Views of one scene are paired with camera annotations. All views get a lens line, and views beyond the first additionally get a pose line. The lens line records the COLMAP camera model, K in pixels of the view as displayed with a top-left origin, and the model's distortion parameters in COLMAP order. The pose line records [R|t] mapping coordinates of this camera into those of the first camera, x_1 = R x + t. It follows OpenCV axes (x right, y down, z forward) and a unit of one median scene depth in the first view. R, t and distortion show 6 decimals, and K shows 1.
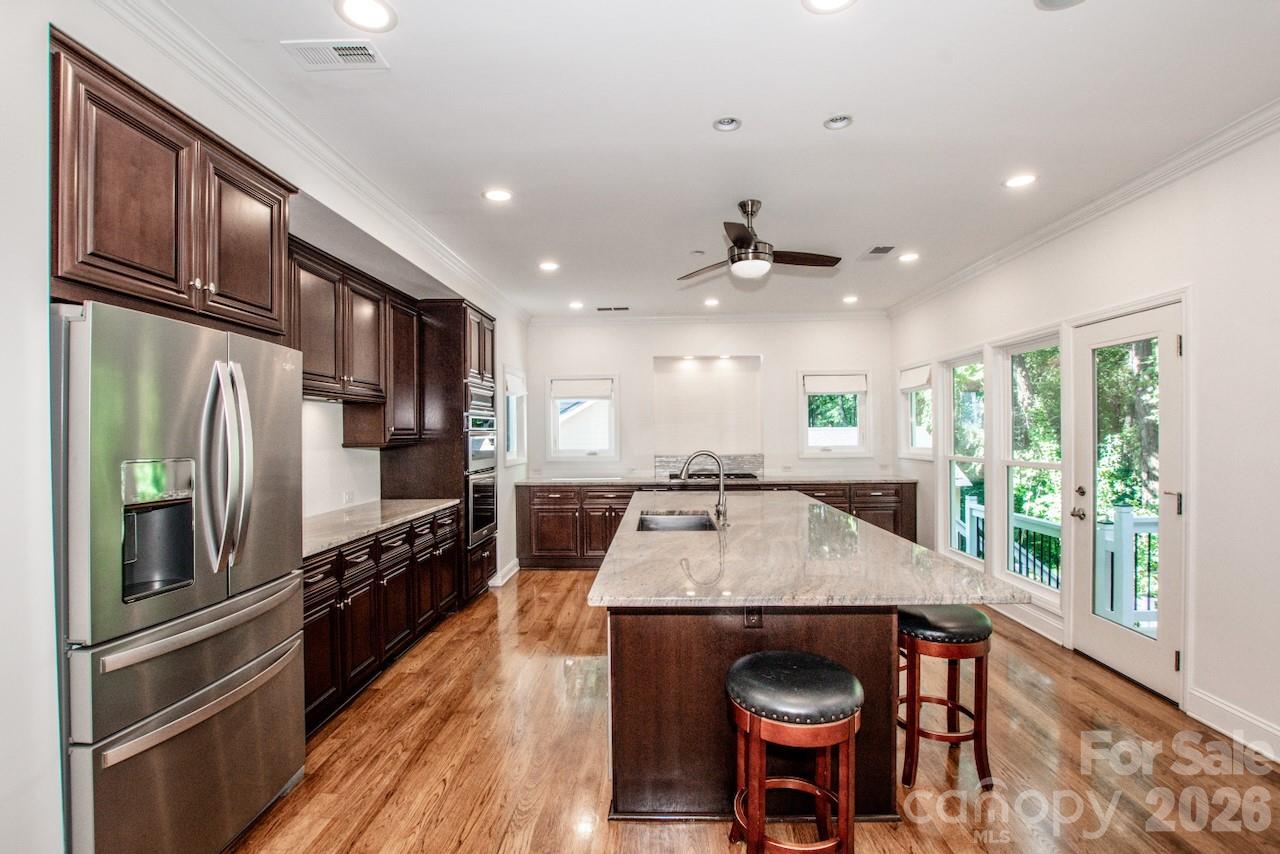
lens RADIAL K [[574.0, 0, 649.9], [0, 574.0, 436.3], [0, 0, 1]] dist [-0.034797, 0.003857]
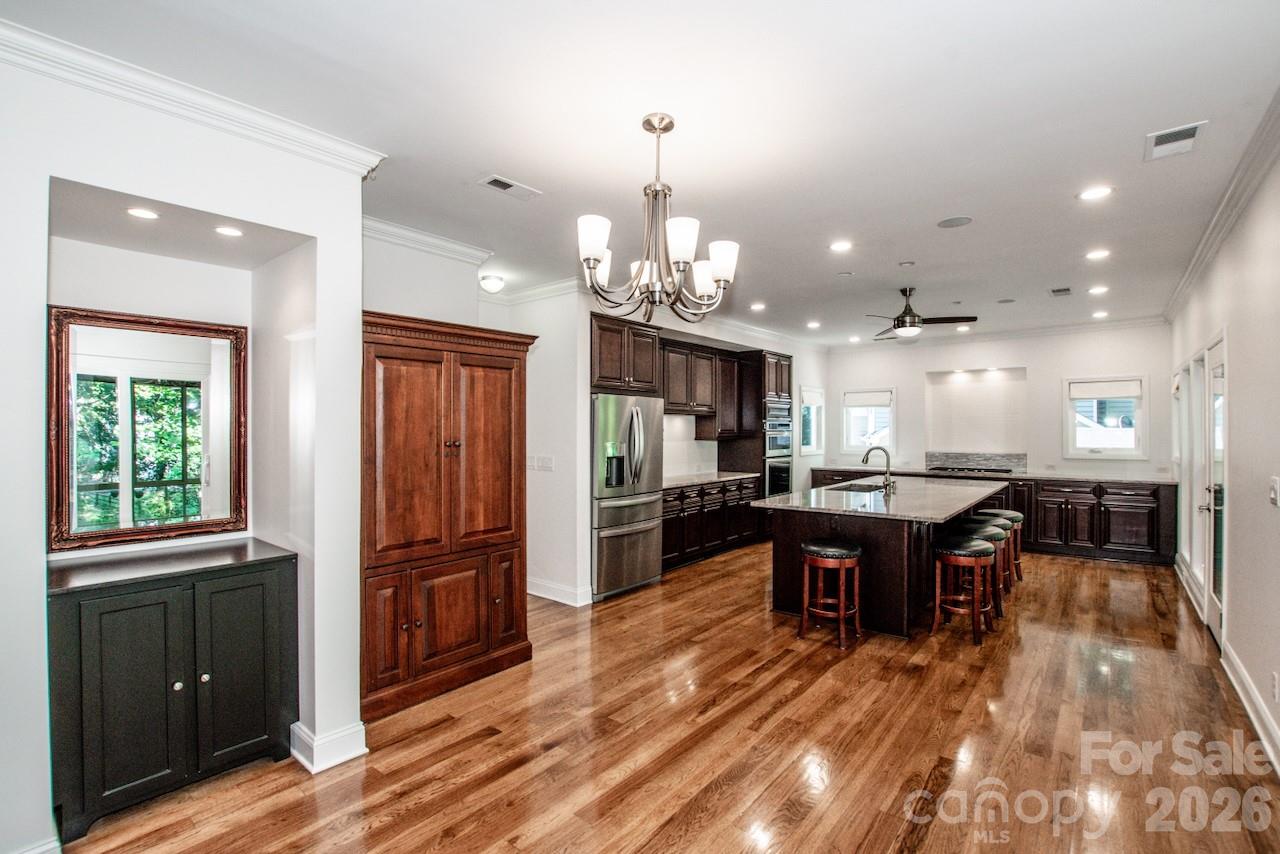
lens RADIAL K [[574.0, 0, 662.8], [0, 574.0, 429.7], [0, 0, 1]] dist [-0.034797, 0.003857]
pose [[0.804886, 0.008311, -0.593372, 0.456441], [-0.012056, 0.999925, -0.002347, -0.008450], [0.593307, 0.009043, 0.804925, -0.525941]]
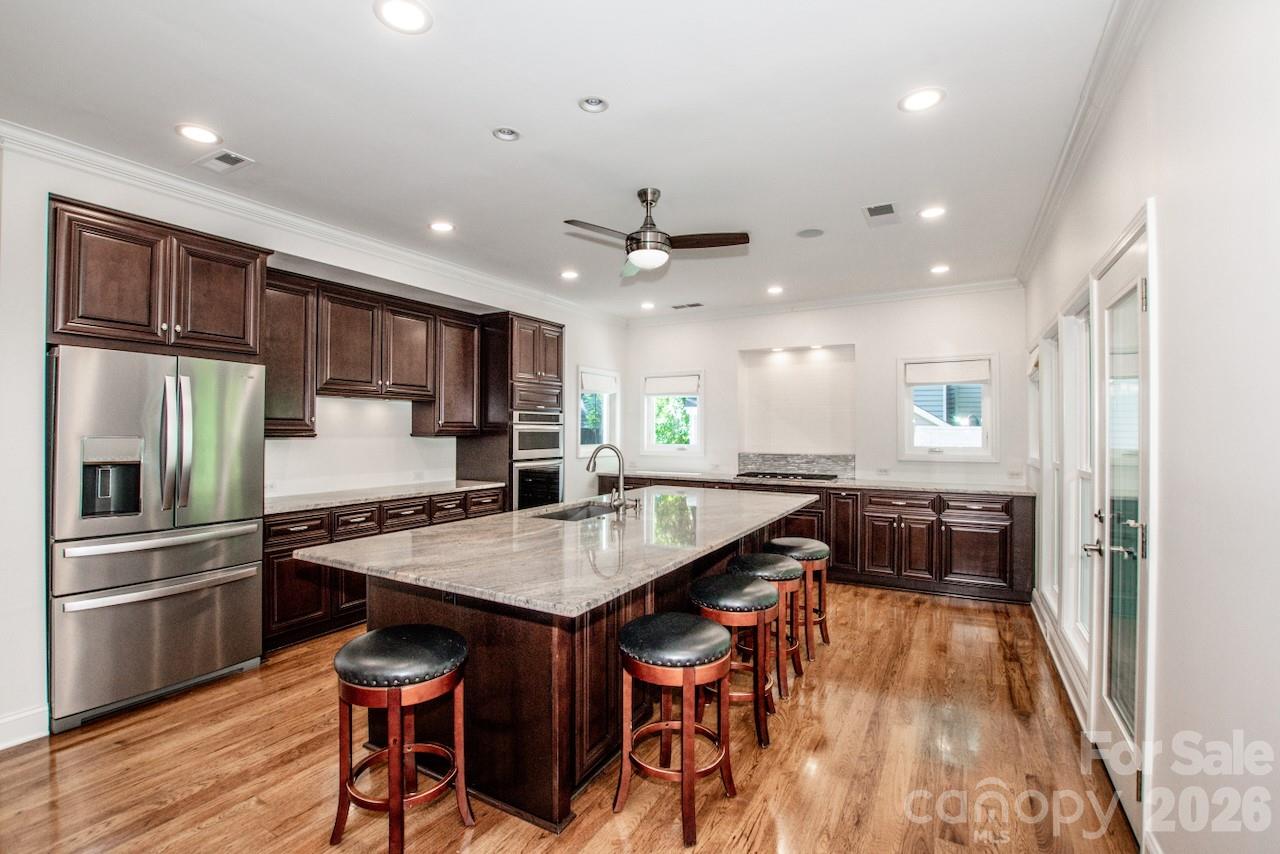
lens RADIAL K [[574.0, 0, 630.7], [0, 574.0, 428.1], [0, 0, 1]] dist [-0.034797, 0.003857]
pose [[0.882143, 0.009440, -0.470886, 0.494834], [-0.014891, 0.999858, -0.007852, 0.003730], [0.470746, 0.013938, 0.882159, 0.101123]]
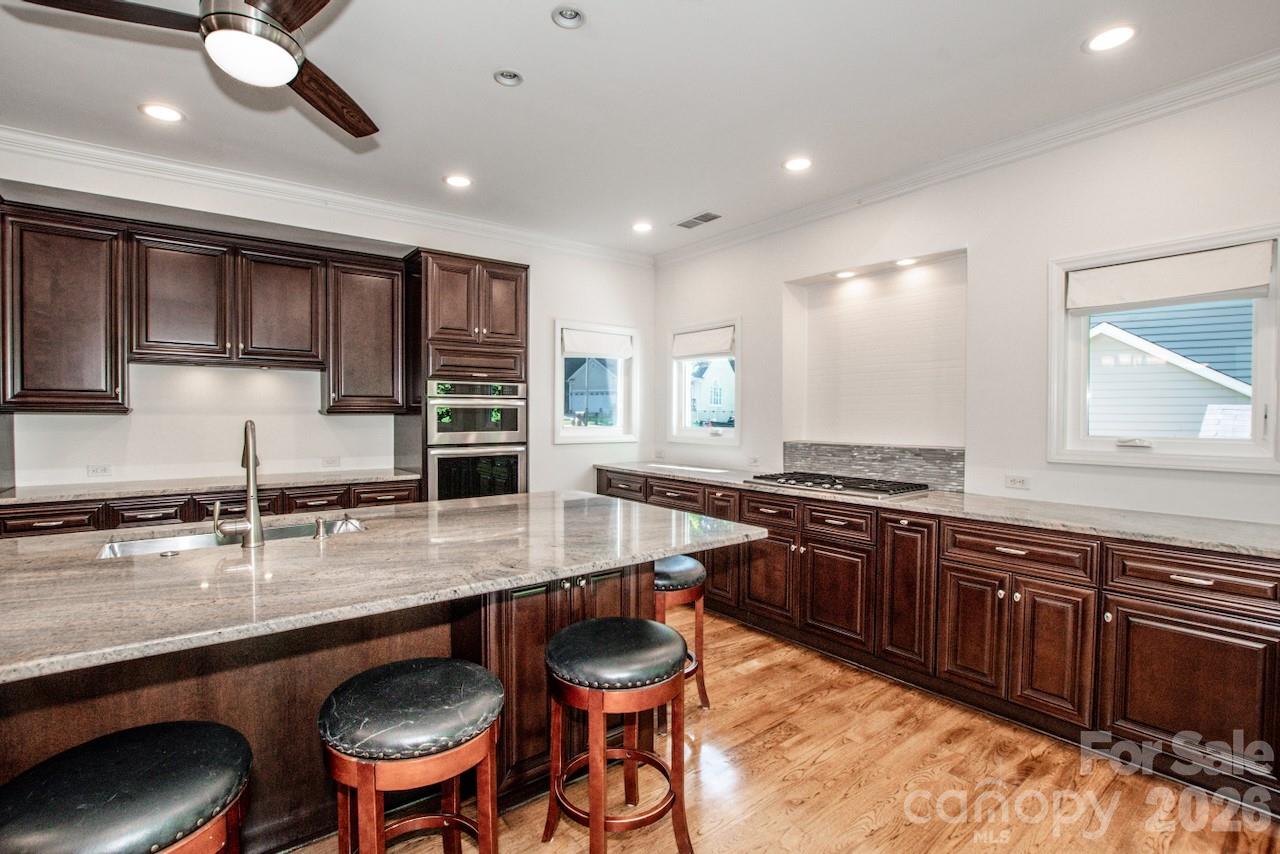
lens RADIAL K [[574.0, 0, 634.9], [0, 574.0, 428.0], [0, 0, 1]] dist [-0.034797, 0.003857]
pose [[0.633875, 0.032025, -0.772772, 0.633430], [-0.016263, 0.999473, 0.028081, 0.007302], [0.773265, -0.005232, 0.634062, 0.778258]]
